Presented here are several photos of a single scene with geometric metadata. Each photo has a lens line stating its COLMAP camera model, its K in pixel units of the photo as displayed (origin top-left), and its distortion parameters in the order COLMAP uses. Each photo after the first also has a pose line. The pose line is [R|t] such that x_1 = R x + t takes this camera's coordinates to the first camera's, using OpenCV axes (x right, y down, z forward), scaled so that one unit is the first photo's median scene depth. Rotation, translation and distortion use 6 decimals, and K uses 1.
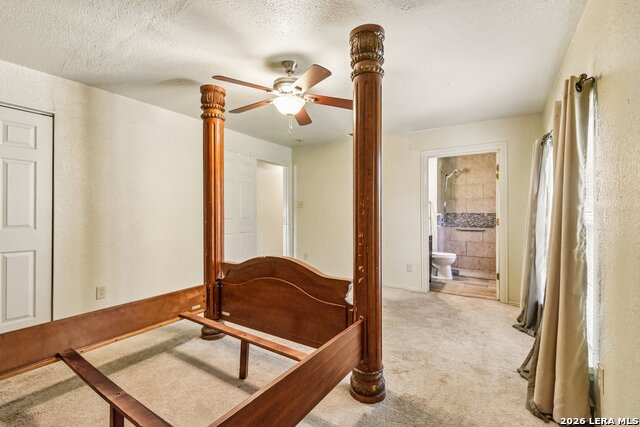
lens RADIAL K [[296.8, 0, 316.4], [0, 296.8, 211.4], [0, 0, 1]] dist [0.003644, 0.000120]
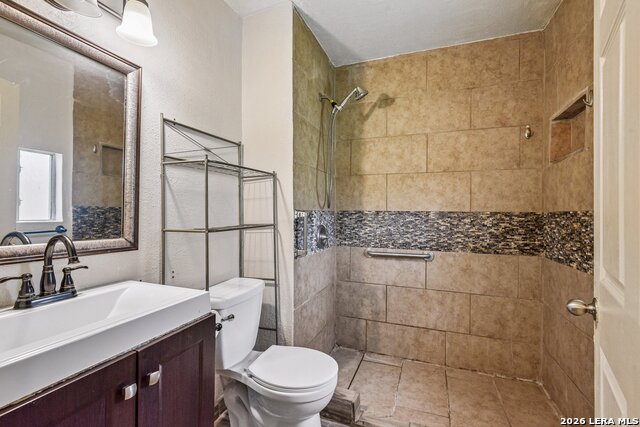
lens RADIAL K [[296.8, 0, 320.1], [0, 296.8, 210.7], [0, 0, 1]] dist [0.003644, 0.000120]
pose [[0.980300, -0.001343, 0.197507, 0.345778], [0.000627, 0.999993, 0.003684, 0.003639], [-0.197511, -0.003488, 0.980294, 0.642138]]
